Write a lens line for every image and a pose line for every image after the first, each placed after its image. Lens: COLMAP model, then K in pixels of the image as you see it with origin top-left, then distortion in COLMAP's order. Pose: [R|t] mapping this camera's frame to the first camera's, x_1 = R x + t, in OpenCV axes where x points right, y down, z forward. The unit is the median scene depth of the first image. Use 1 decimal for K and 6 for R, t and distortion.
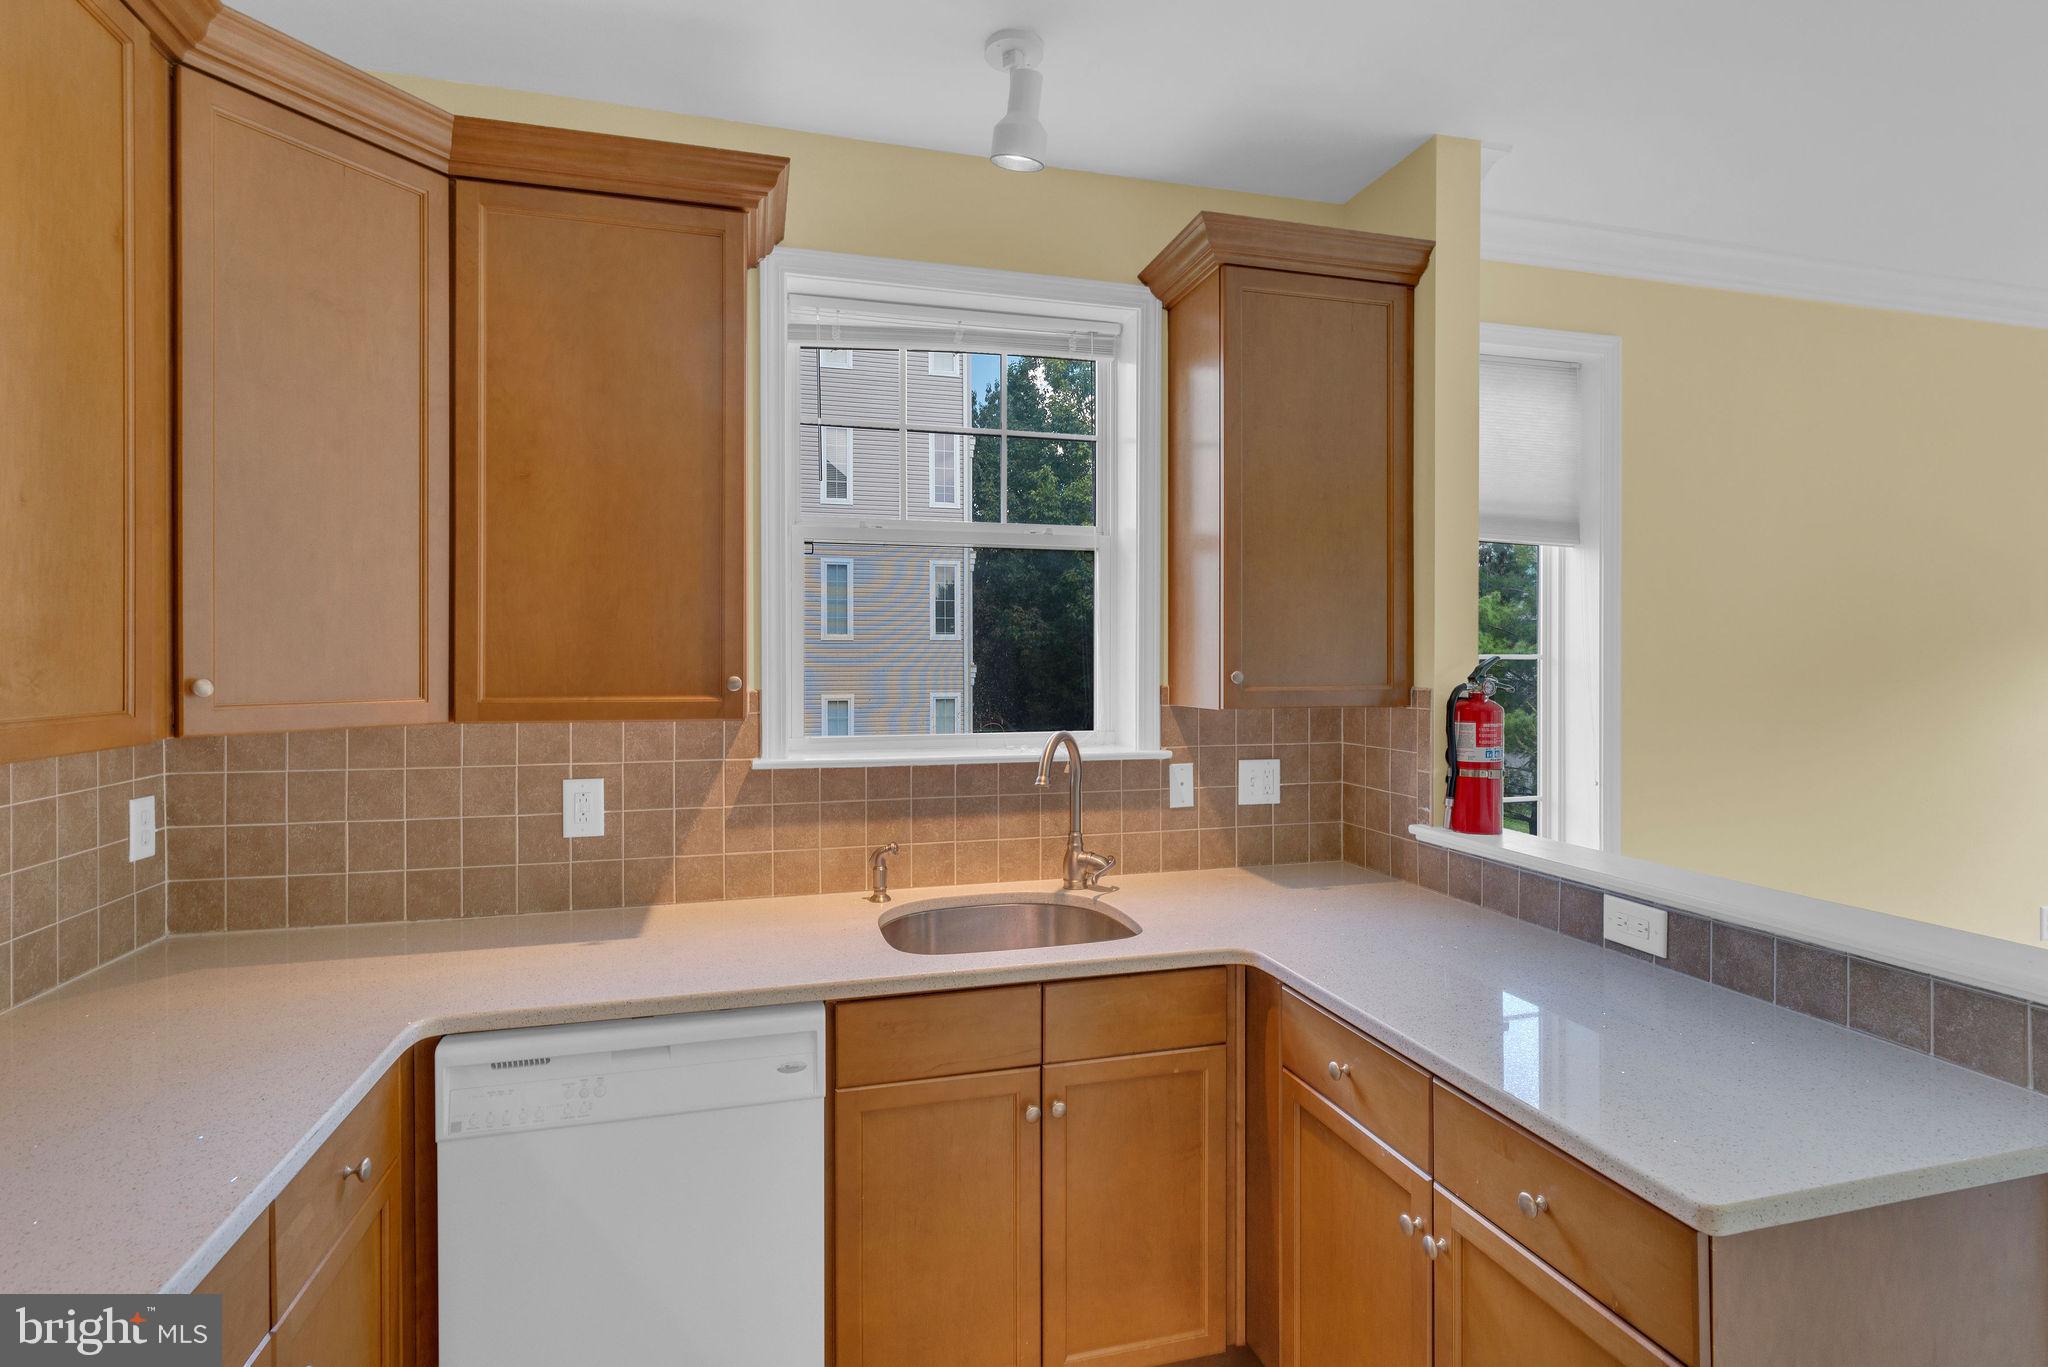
lens RADIAL K [[998.6, 0, 1025.8], [0, 998.6, 659.5], [0, 0, 1]] dist [0.001131, 0.000382]
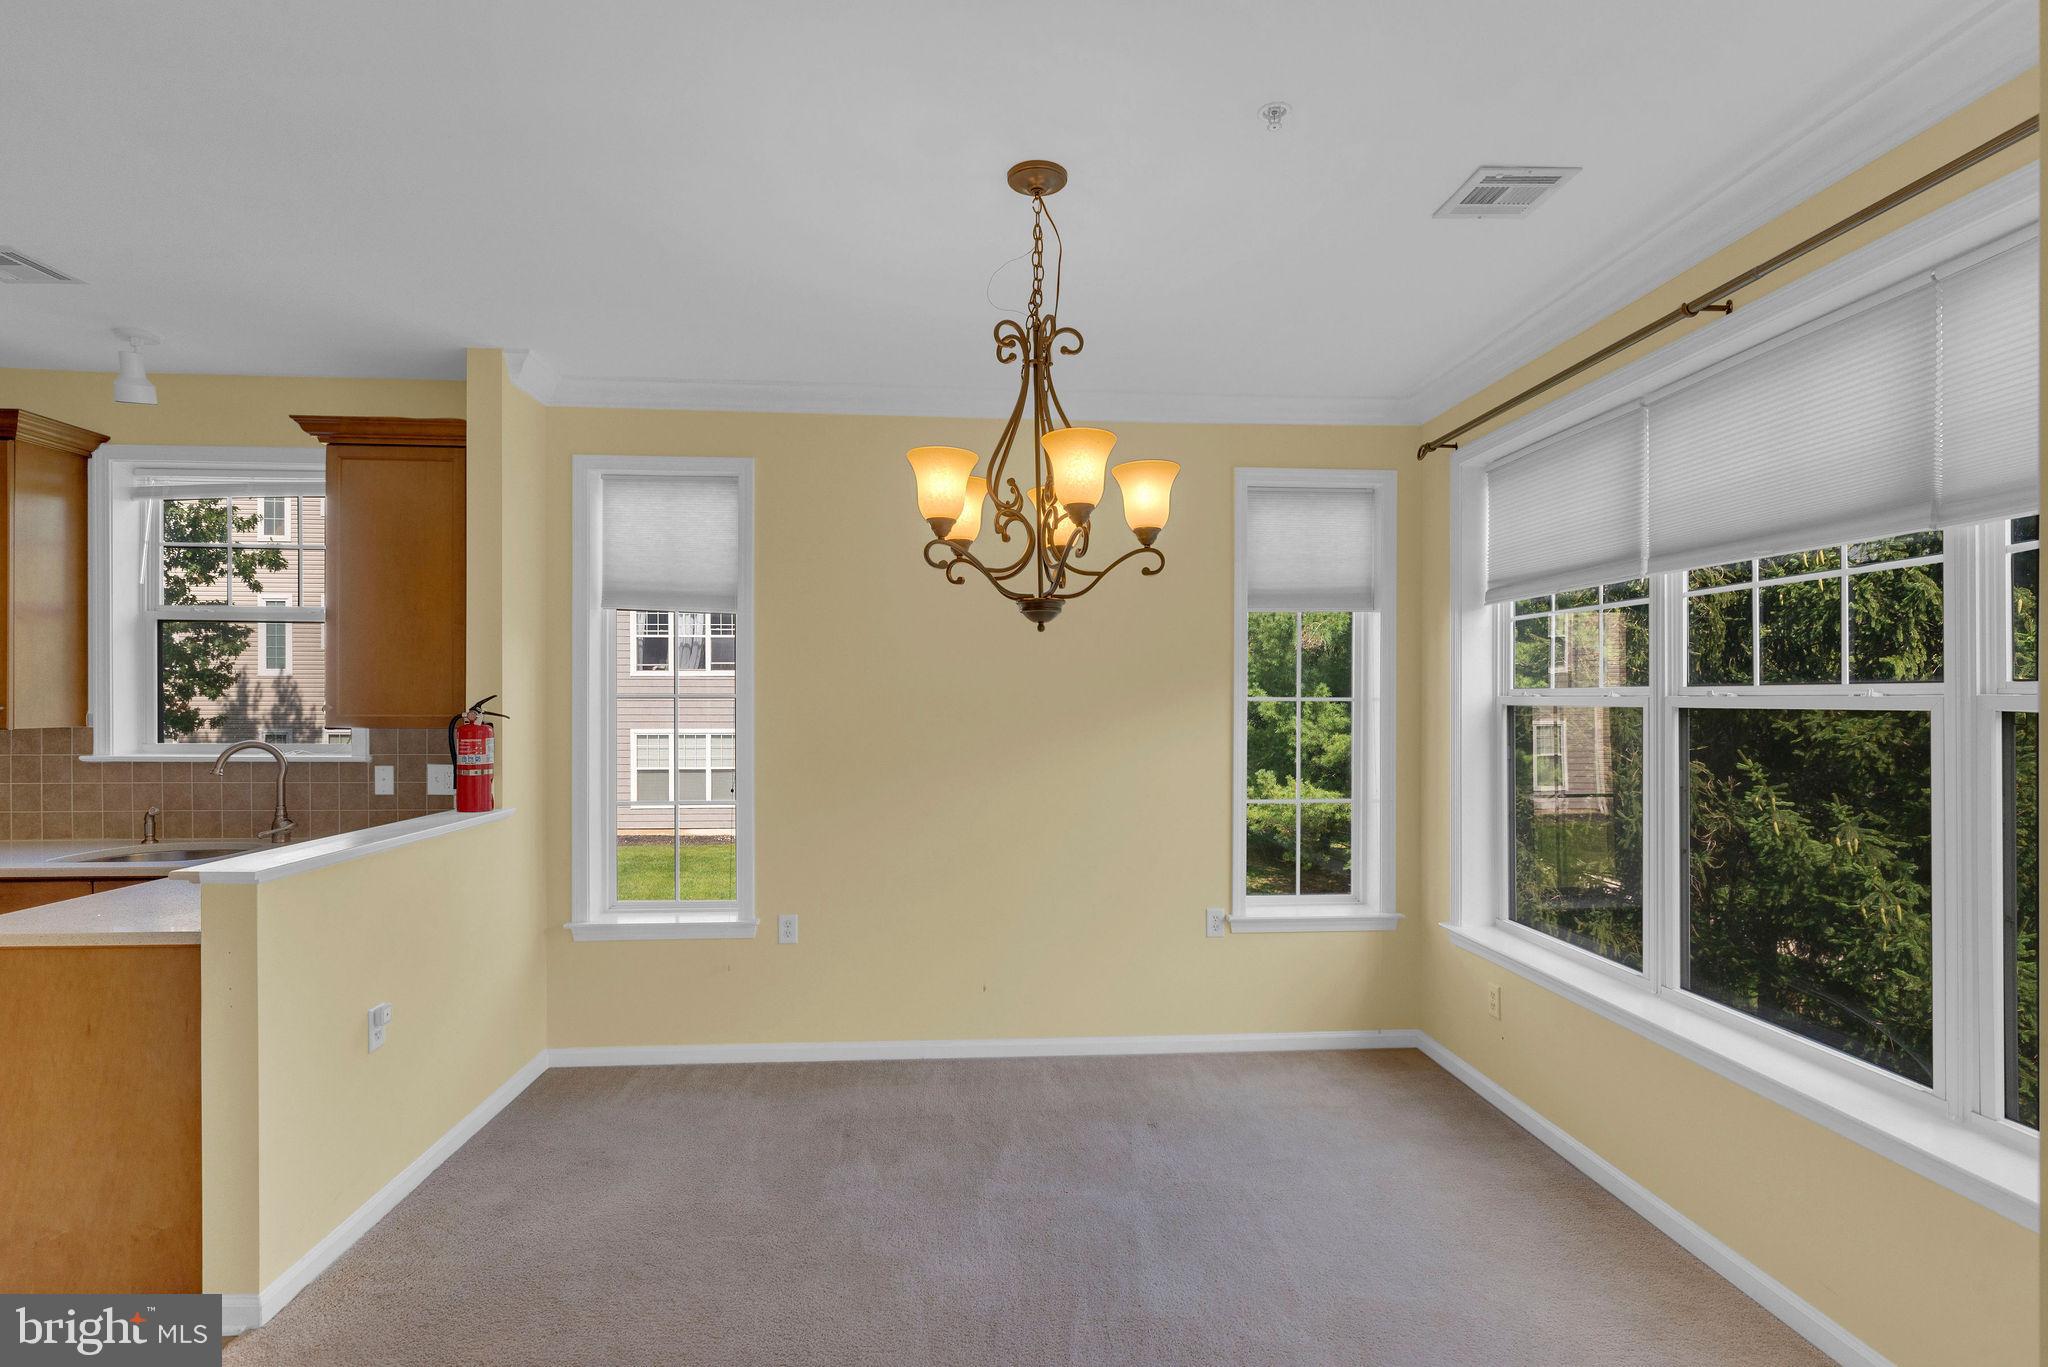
lens RADIAL K [[1008.0, 0, 1031.3], [0, 1008.0, 702.1], [0, 0, 1]] dist [-0.001278, -0.000172]
pose [[0.980710, 0.005187, -0.195400, 1.641787], [-0.004340, 0.999979, 0.004765, -0.003730], [0.195421, -0.003825, 0.980712, -0.343774]]
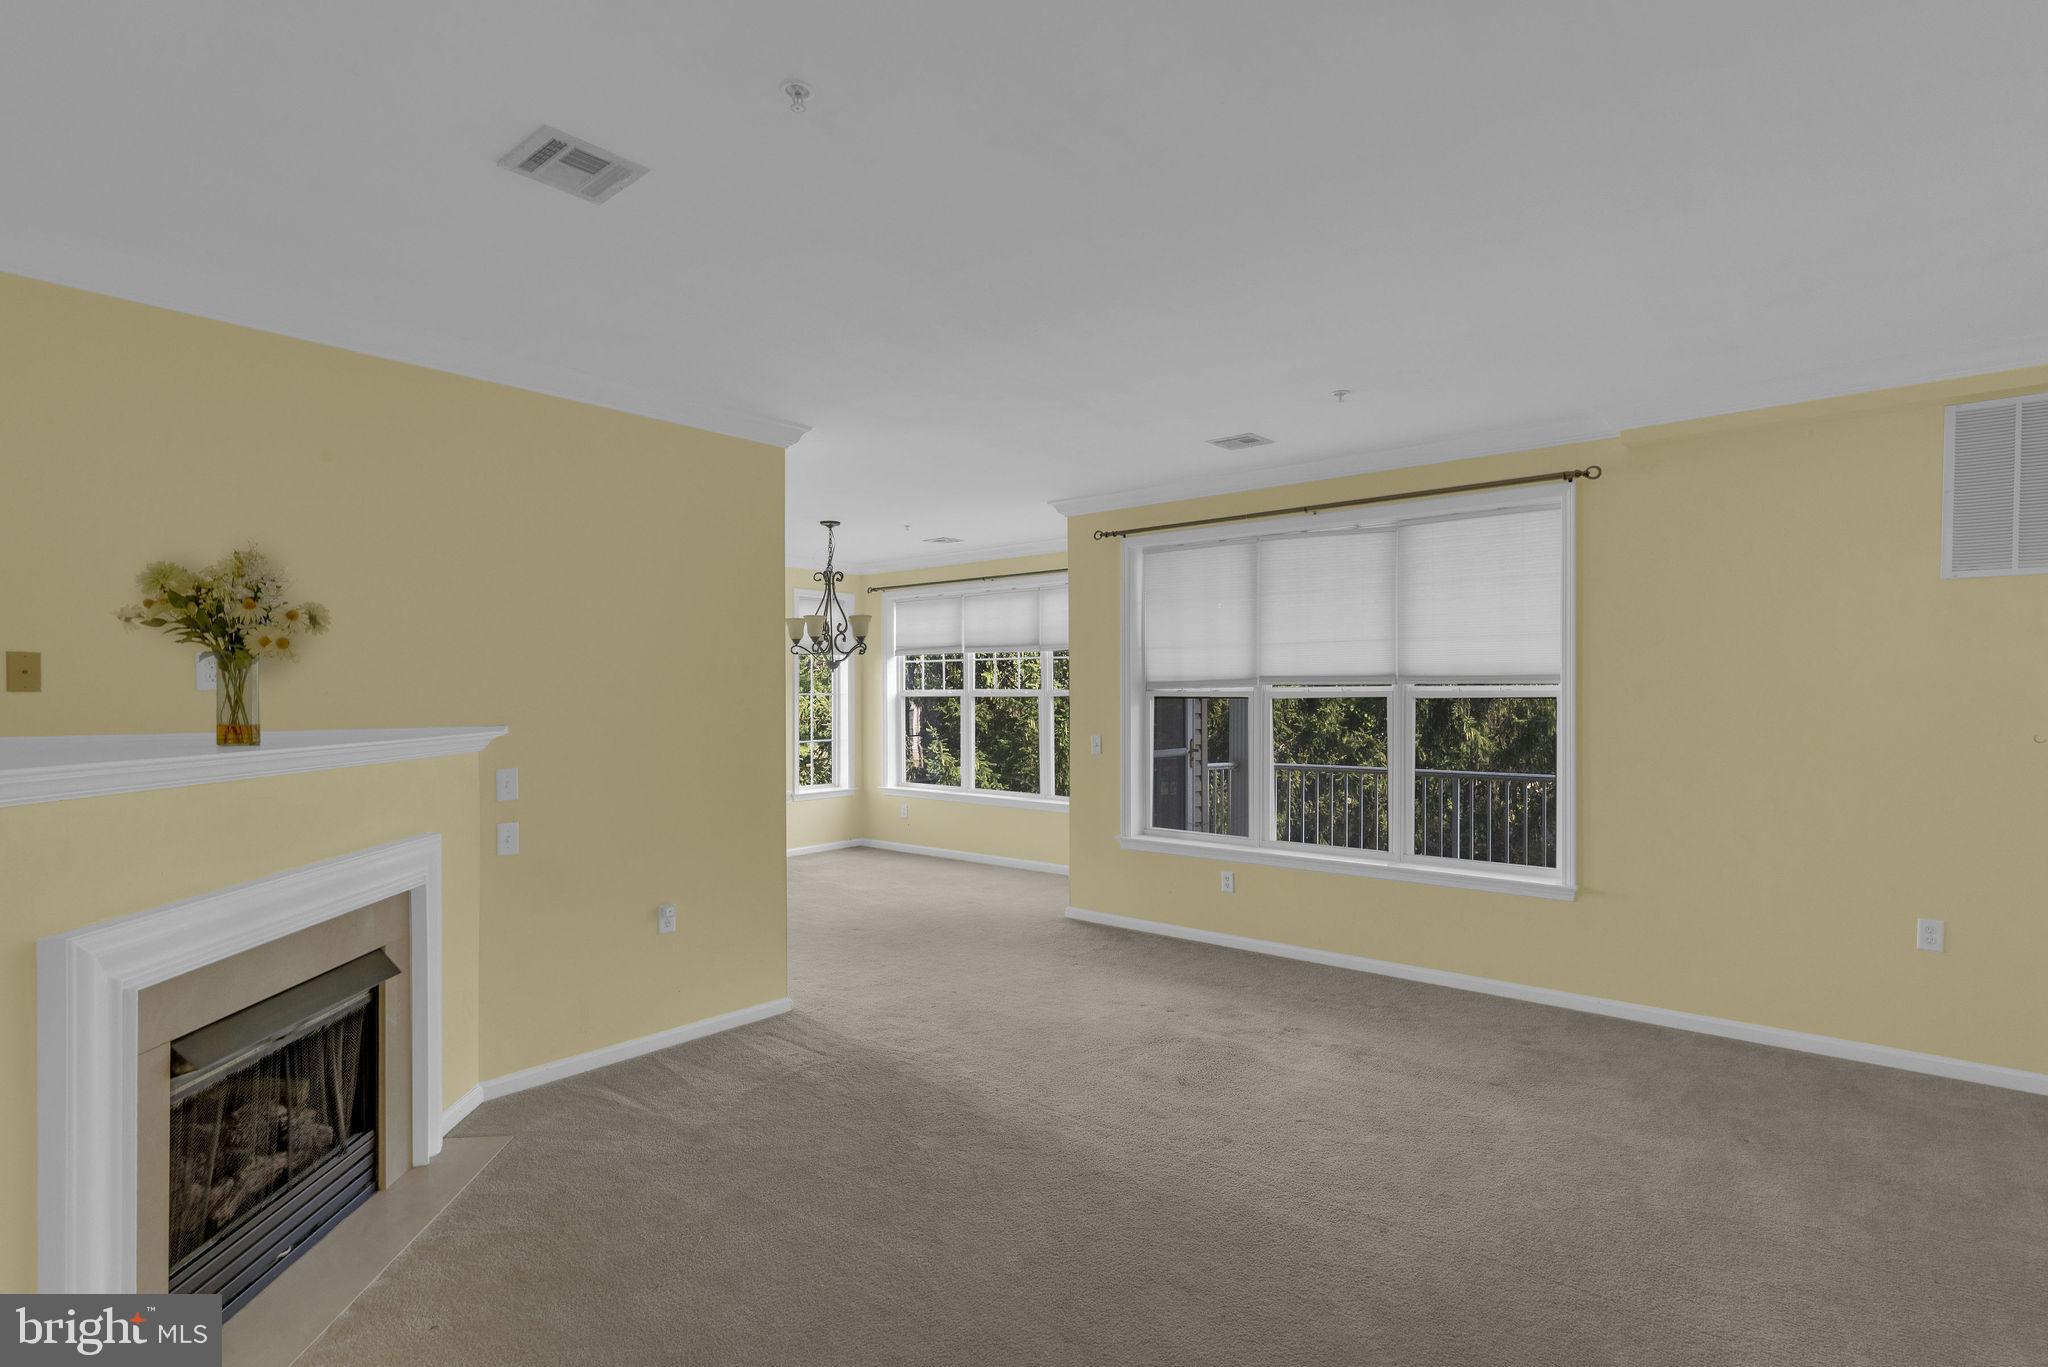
lens RADIAL K [[1008.0, 0, 1031.3], [0, 1008.0, 702.1], [0, 0, 1]] dist [-0.001278, -0.000172]
pose [[0.826228, -0.003956, 0.563322, 0.130112], [-0.000635, 0.999968, 0.007954, -0.004496], [-0.563336, -0.006930, 0.826199, -2.357138]]
